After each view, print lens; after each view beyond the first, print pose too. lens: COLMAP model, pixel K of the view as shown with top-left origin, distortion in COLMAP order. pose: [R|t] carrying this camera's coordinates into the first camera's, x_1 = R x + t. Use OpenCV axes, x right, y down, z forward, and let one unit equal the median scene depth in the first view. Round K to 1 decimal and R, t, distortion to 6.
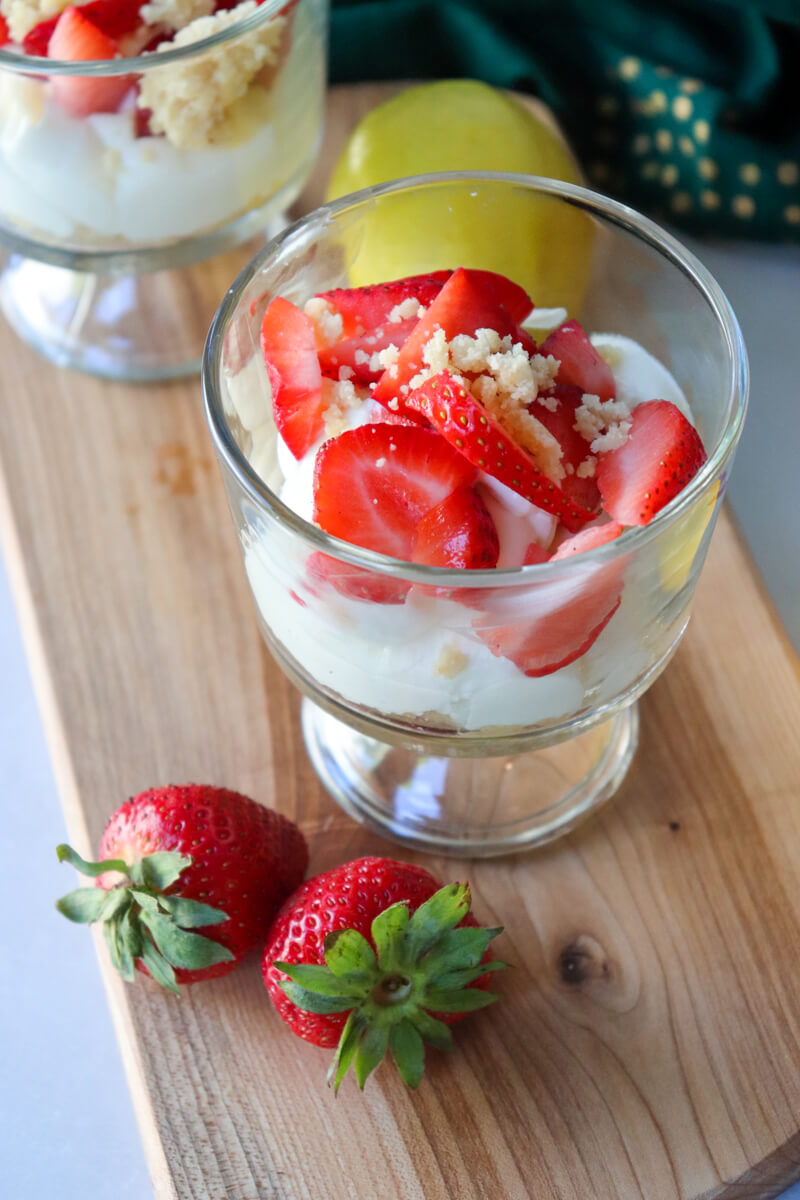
lens RADIAL K [[2593.5, 0, 406.4], [0, 2593.5, 568.8], [0, 0, 1]] dist [0.200942, -0.048931]
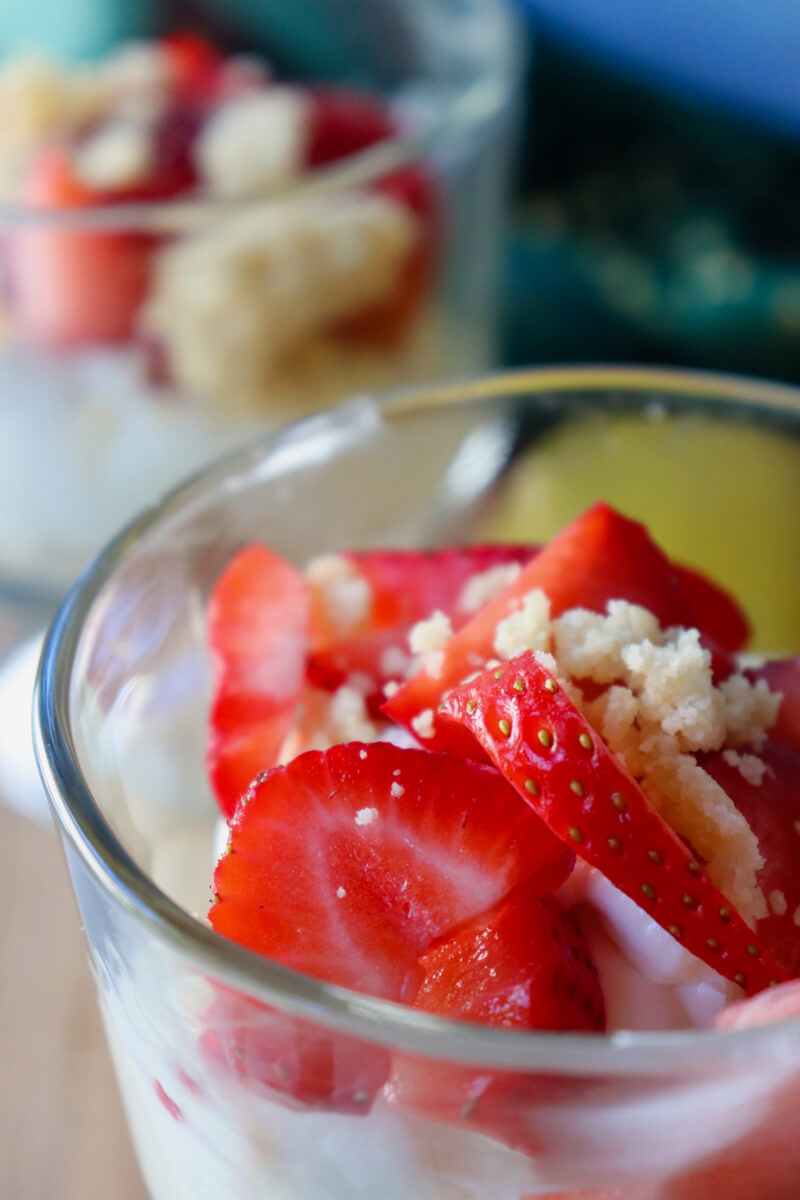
lens RADIAL K [[2800.6, 0, 400.0], [0, 2800.6, 600.0], [0, 0, 1]] dist [0.151258, 0.322324]
pose [[0.983654, 0.087230, -0.157532, 0.068645], [-0.128814, 0.952169, -0.277093, 0.058446], [0.125826, 0.292855, 0.947841, 0.469690]]
